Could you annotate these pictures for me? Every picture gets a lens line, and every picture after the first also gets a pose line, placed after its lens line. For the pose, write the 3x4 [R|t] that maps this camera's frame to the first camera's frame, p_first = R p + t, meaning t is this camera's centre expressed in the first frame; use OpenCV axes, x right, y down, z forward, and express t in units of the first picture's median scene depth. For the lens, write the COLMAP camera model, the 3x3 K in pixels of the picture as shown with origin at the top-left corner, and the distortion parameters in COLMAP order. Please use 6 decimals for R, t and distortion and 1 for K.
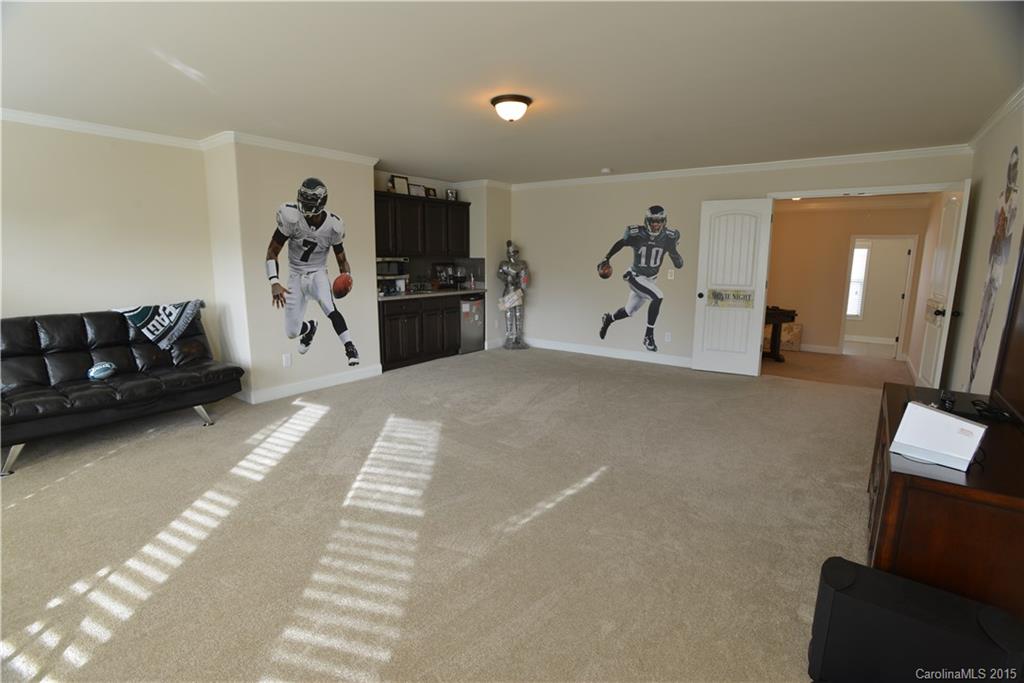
lens RADIAL K [[494.0, 0, 500.0], [0, 494.0, 341.0], [0, 0, 1]] dist [-0.078090, 0.033607]
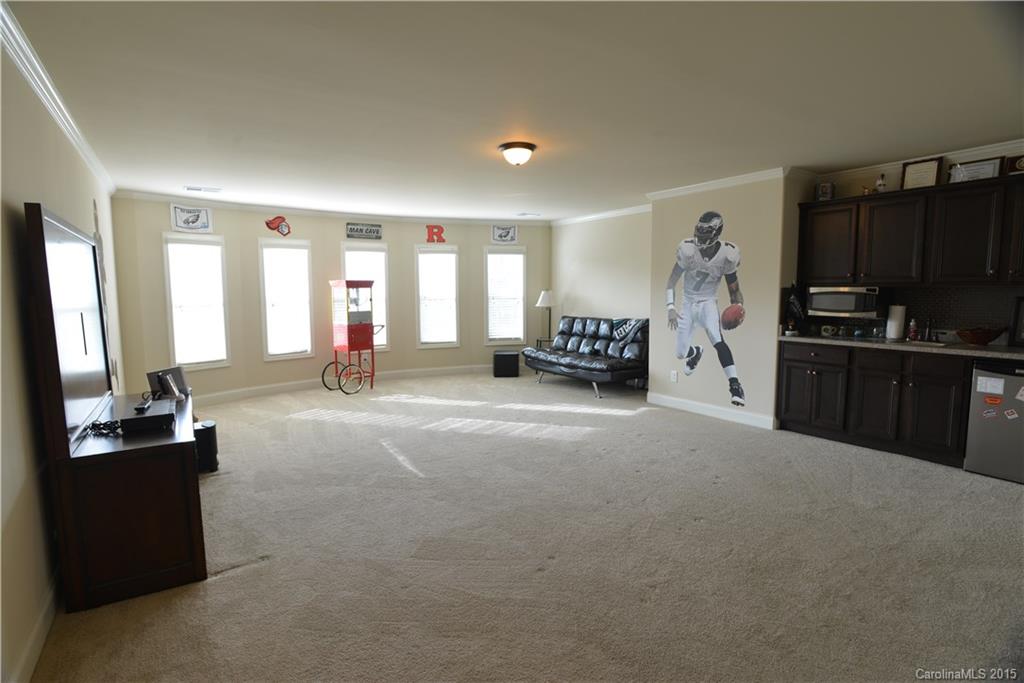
lens RADIAL K [[494.0, 0, 500.0], [0, 494.0, 341.0], [0, 0, 1]] dist [-0.078090, 0.033607]
pose [[-0.330716, 0.093071, -0.939130, 0.748351], [-0.153226, 0.976626, 0.150745, -0.148068], [0.931208, 0.193753, -0.308725, 0.930599]]
